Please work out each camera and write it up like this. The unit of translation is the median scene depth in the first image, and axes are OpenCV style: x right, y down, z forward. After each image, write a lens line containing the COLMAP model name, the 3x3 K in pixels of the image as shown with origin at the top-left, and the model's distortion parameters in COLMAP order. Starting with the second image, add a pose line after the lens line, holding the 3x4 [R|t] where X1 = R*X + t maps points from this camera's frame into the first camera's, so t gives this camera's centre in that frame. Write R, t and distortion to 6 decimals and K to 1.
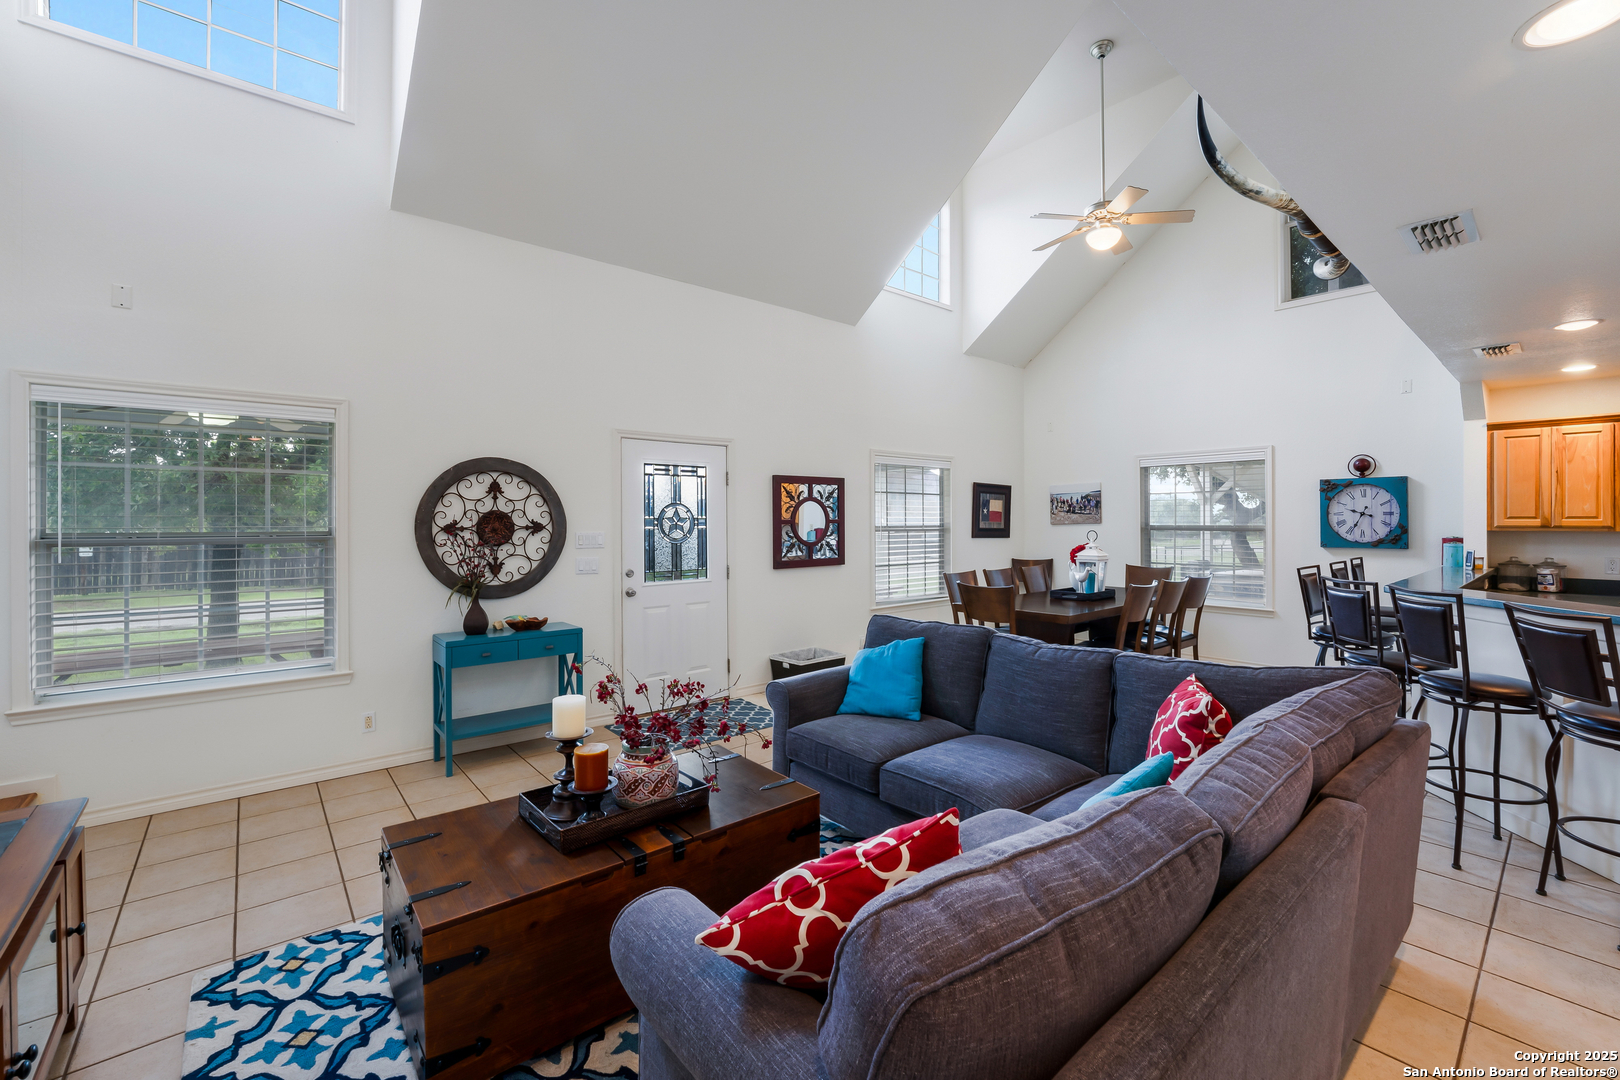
lens RADIAL K [[677.3, 0, 812.6], [0, 677.3, 520.4], [0, 0, 1]] dist [-0.016513, 0.000216]
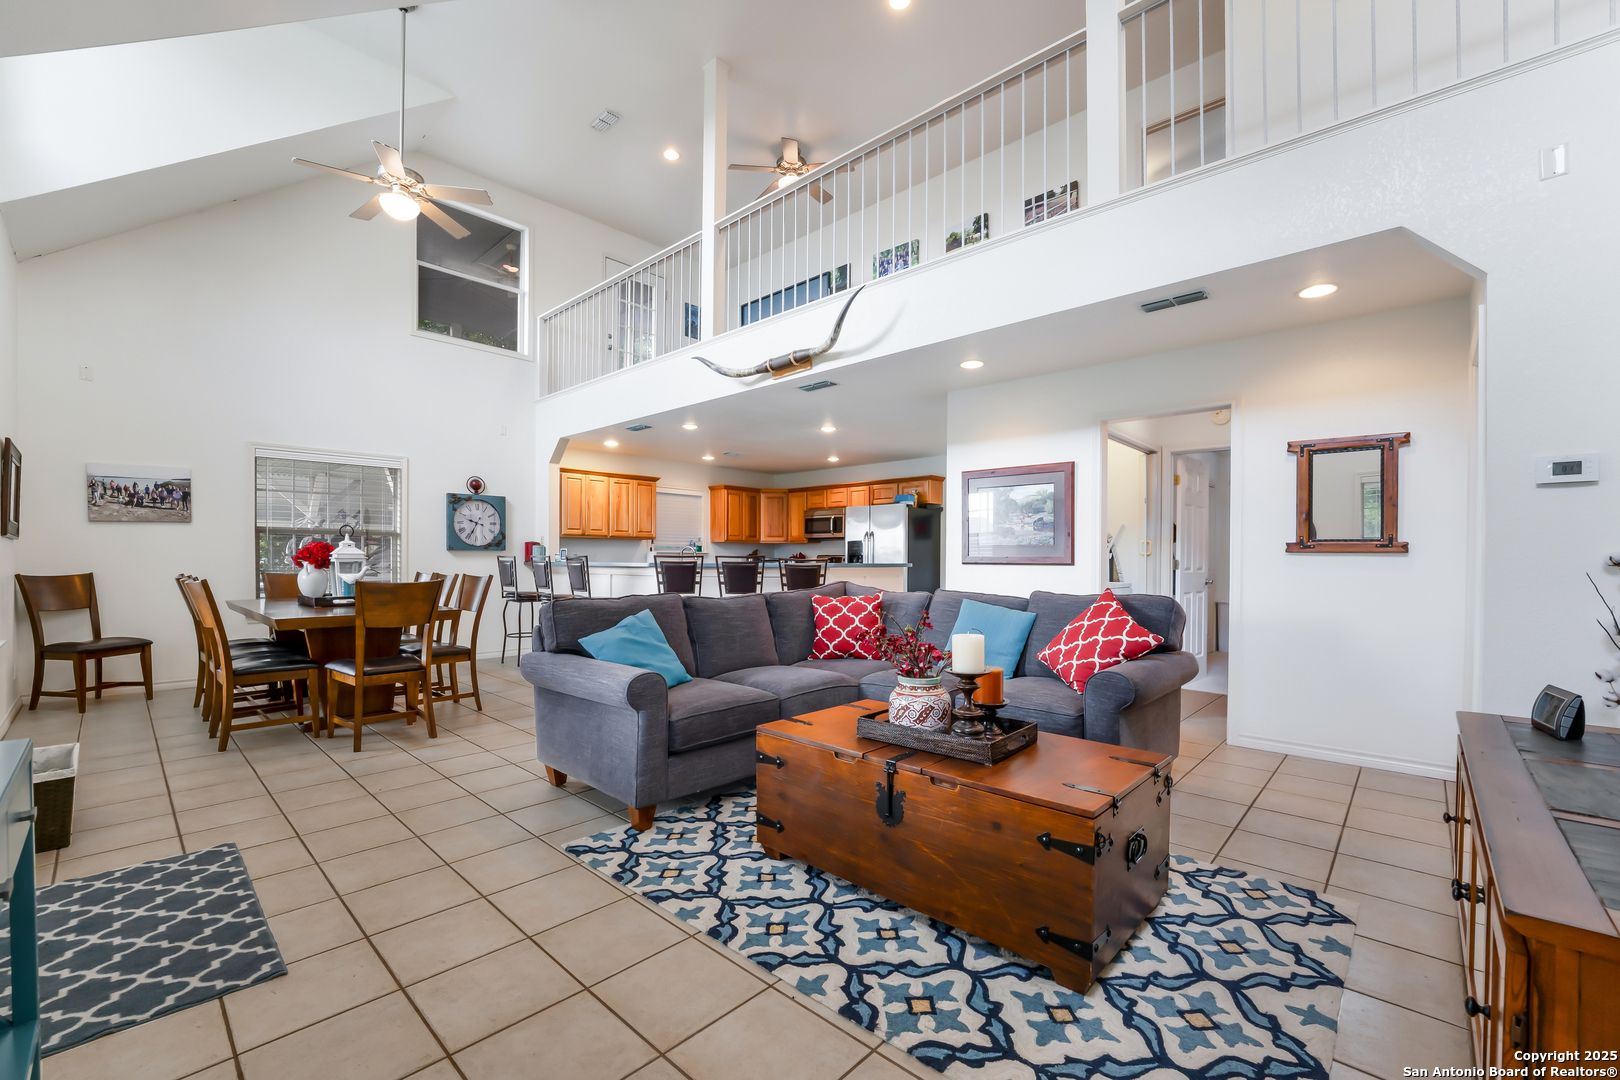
lens RADIAL K [[667.8, 0, 811.4], [0, 667.8, 563.4], [0, 0, 1]] dist [-0.026515, 0.000502]
pose [[-0.125703, -0.004233, 0.992059, -0.519787], [-0.002752, 0.999989, 0.003918, 0.061340], [-0.992064, -0.002237, -0.125713, 0.548537]]
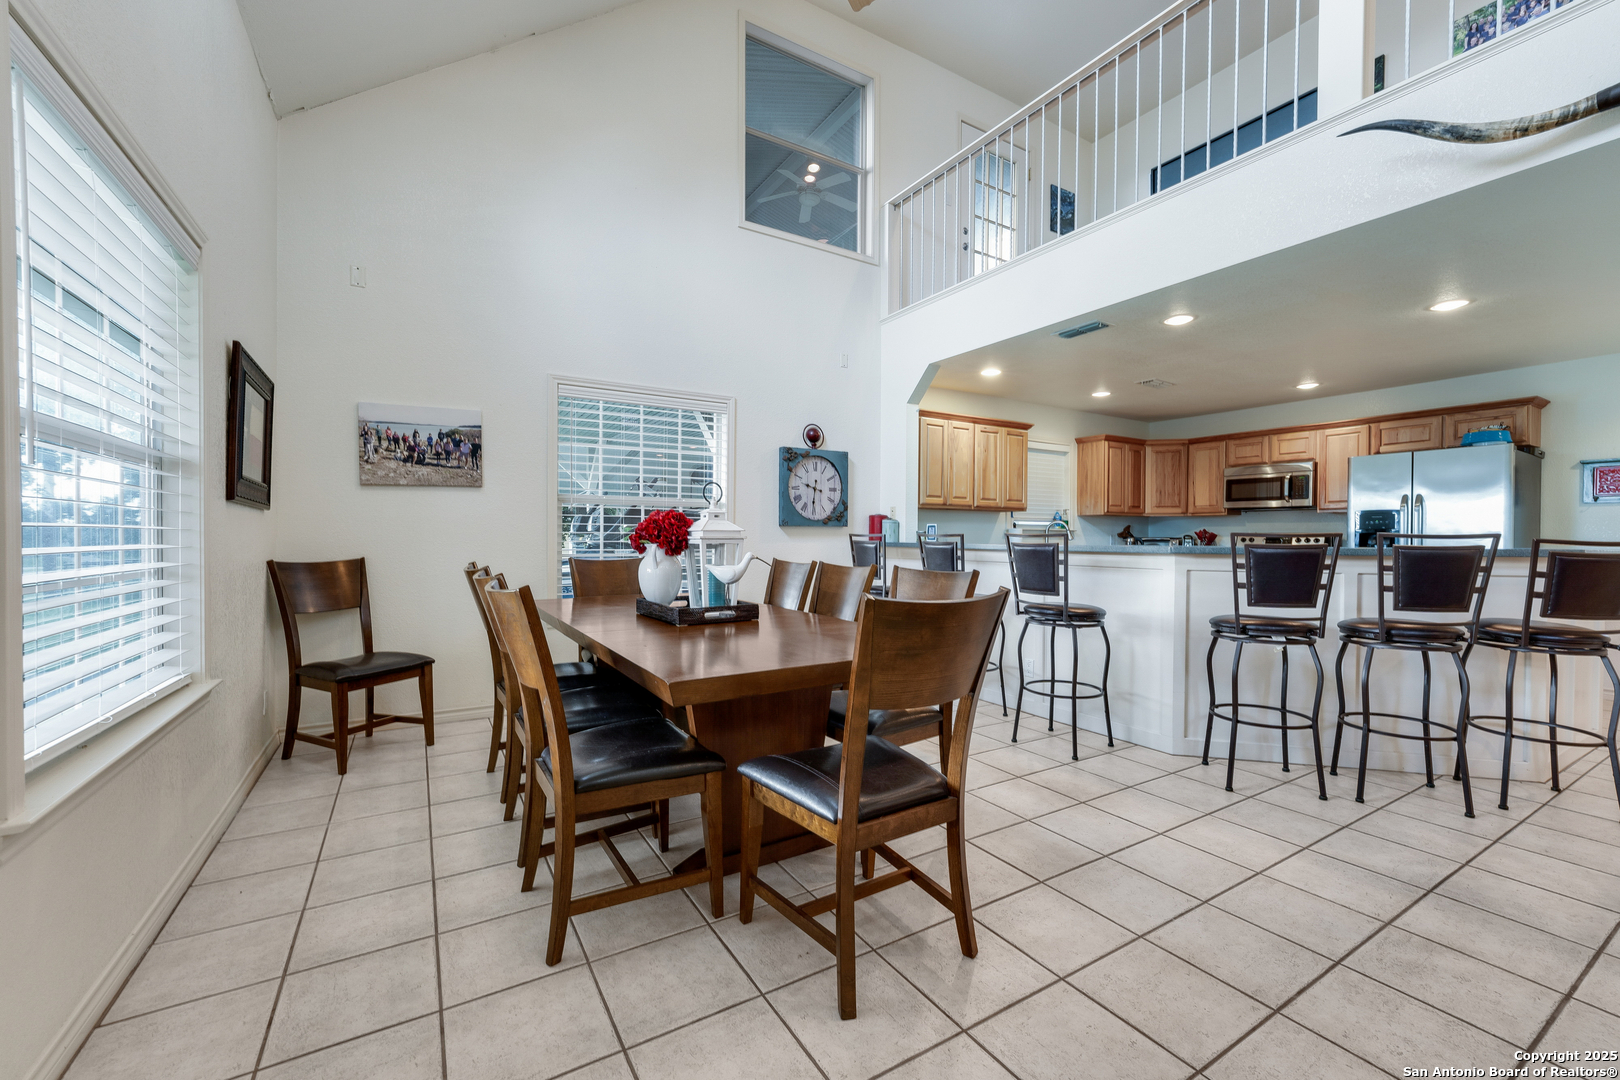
lens RADIAL K [[659.2, 0, 810.0], [0, 659.2, 540.0], [0, 0, 1]] dist [-0.021112, 0.000425]
pose [[0.153083, -0.001048, 0.988213, -0.065391], [-0.005003, 0.999986, 0.001835, 0.060018], [-0.988201, -0.005225, 0.153076, 0.899069]]
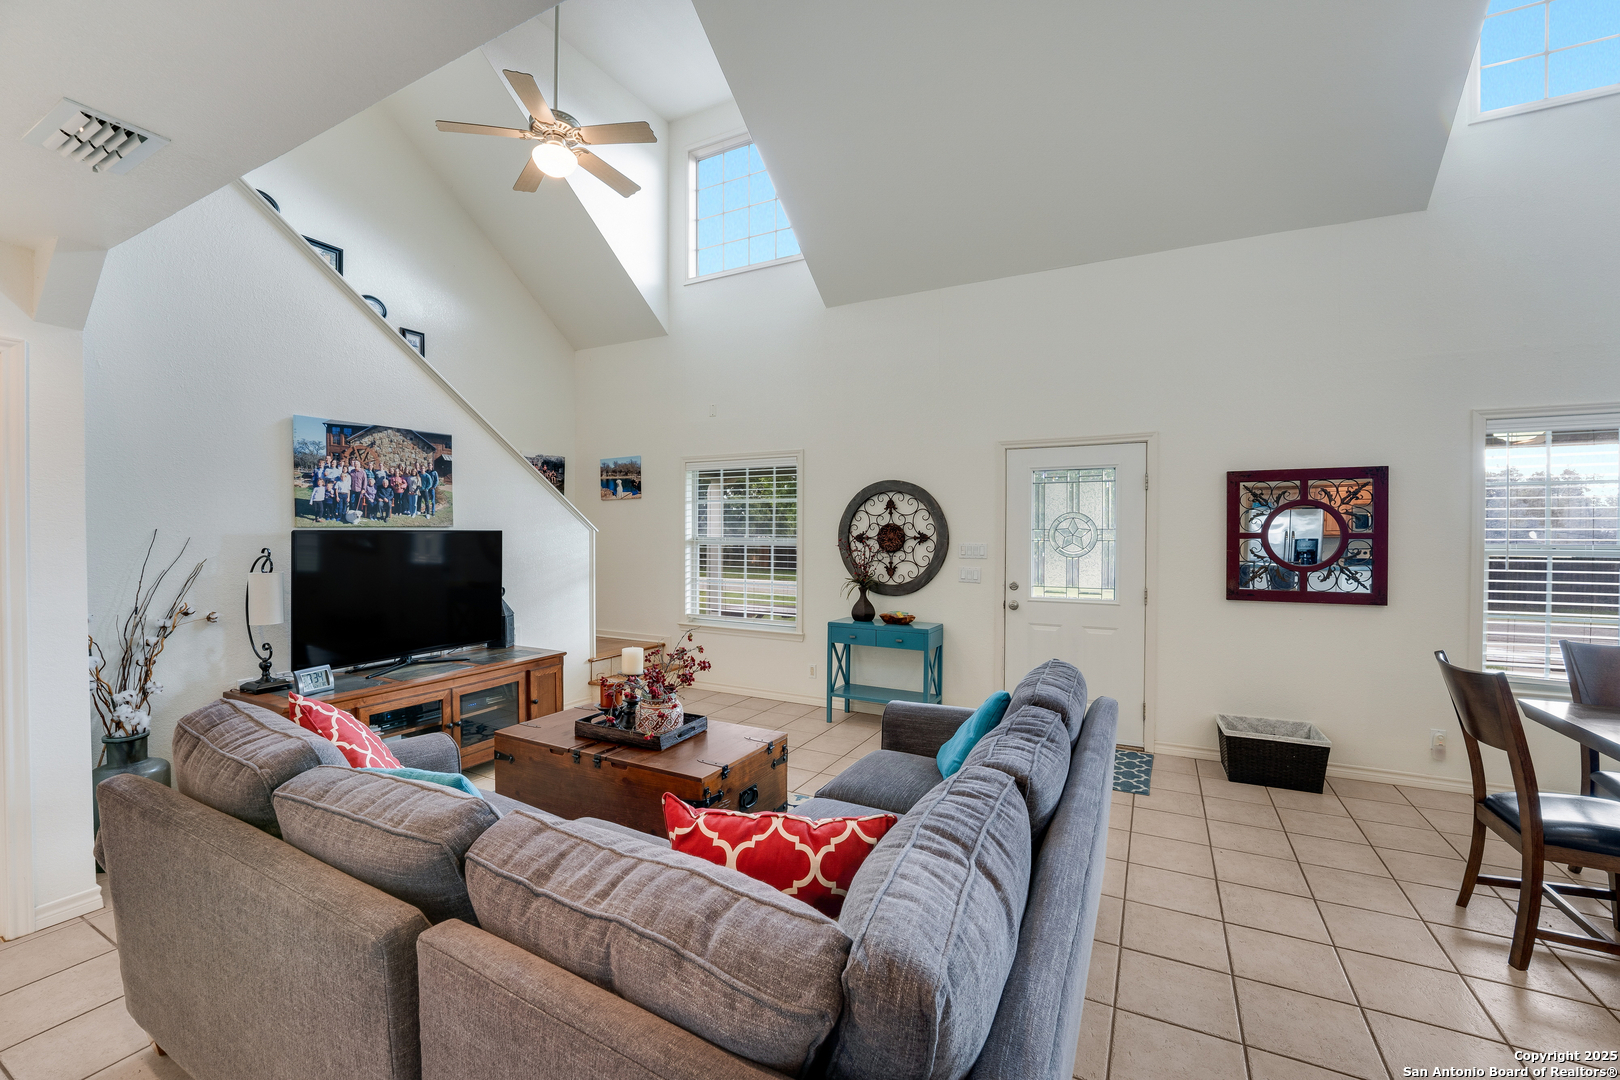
lens RADIAL K [[659.2, 0, 810.0], [0, 659.2, 540.0], [0, 0, 1]] dist [-0.021112, 0.000425]
pose [[0.374082, 0.015263, -0.927270, 0.452568], [-0.005744, 0.999884, 0.014141, -0.000716], [0.927378, 0.000036, 0.374127, 0.326035]]
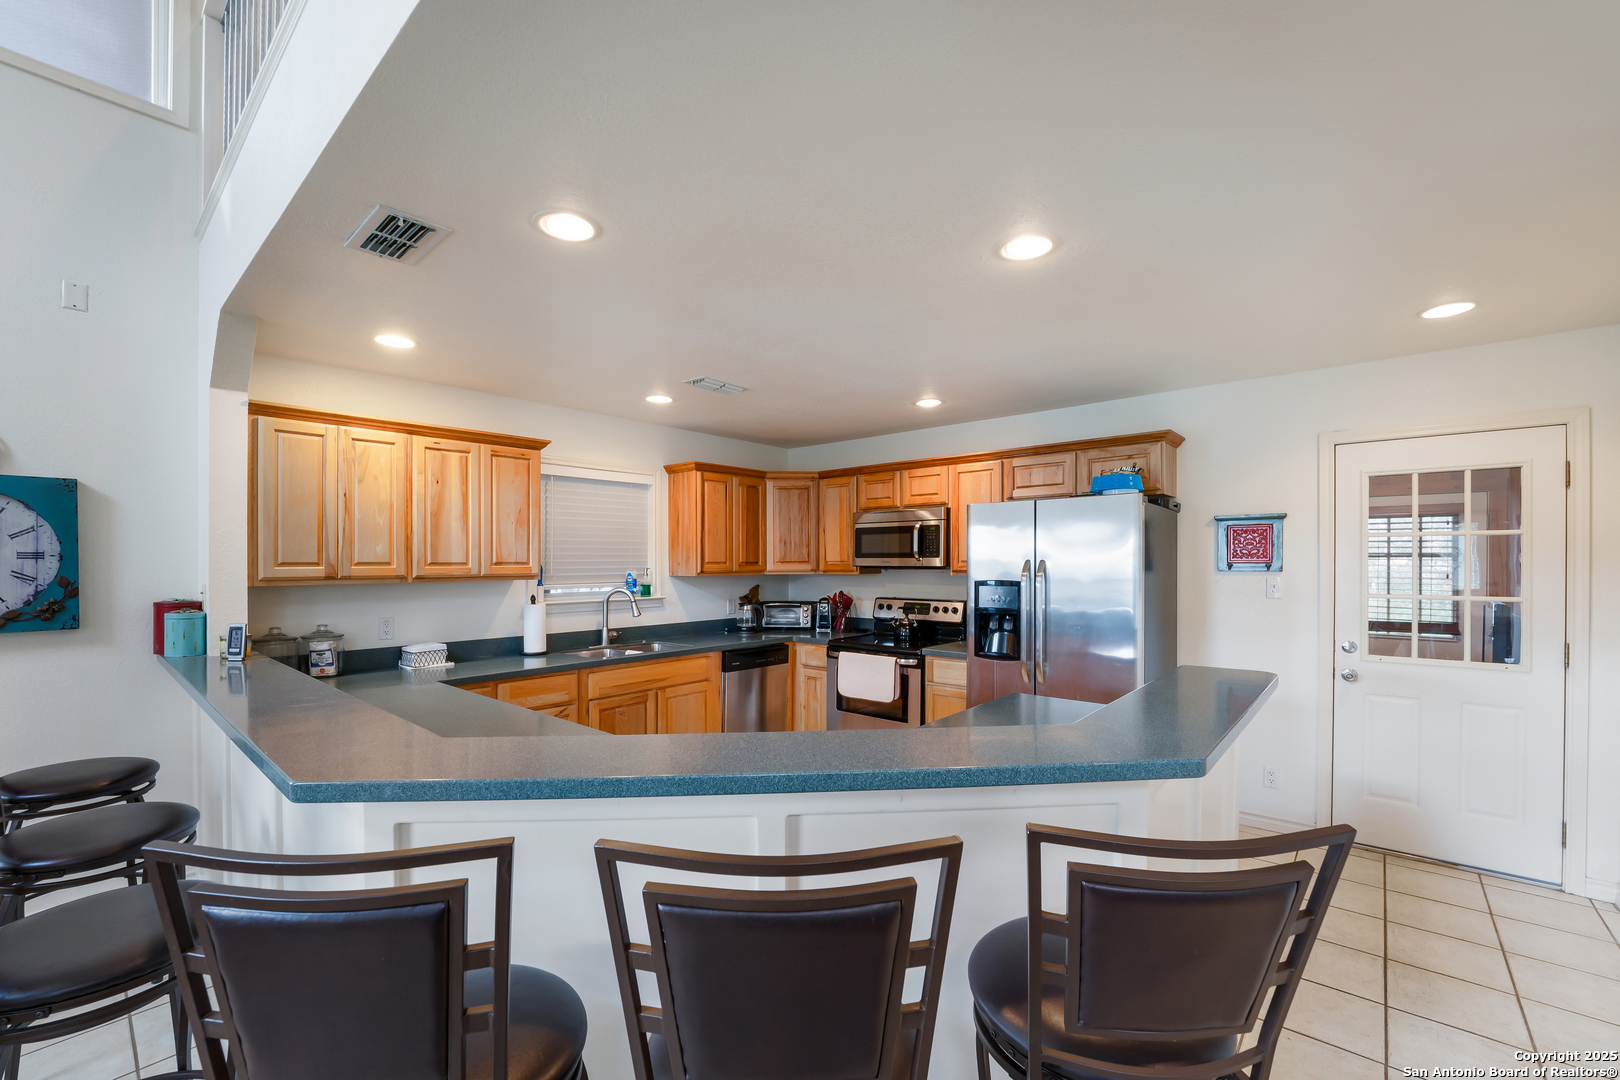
lens RADIAL K [[665.6, 0, 839.2], [0, 665.6, 567.0], [0, 0, 1]] dist [-0.054917, 0.010476]
pose [[-0.192397, -0.003545, 0.981311, 0.331503], [0.006495, 0.999967, 0.004886, -0.000905], [-0.981296, 0.007314, -0.192368, 0.539263]]
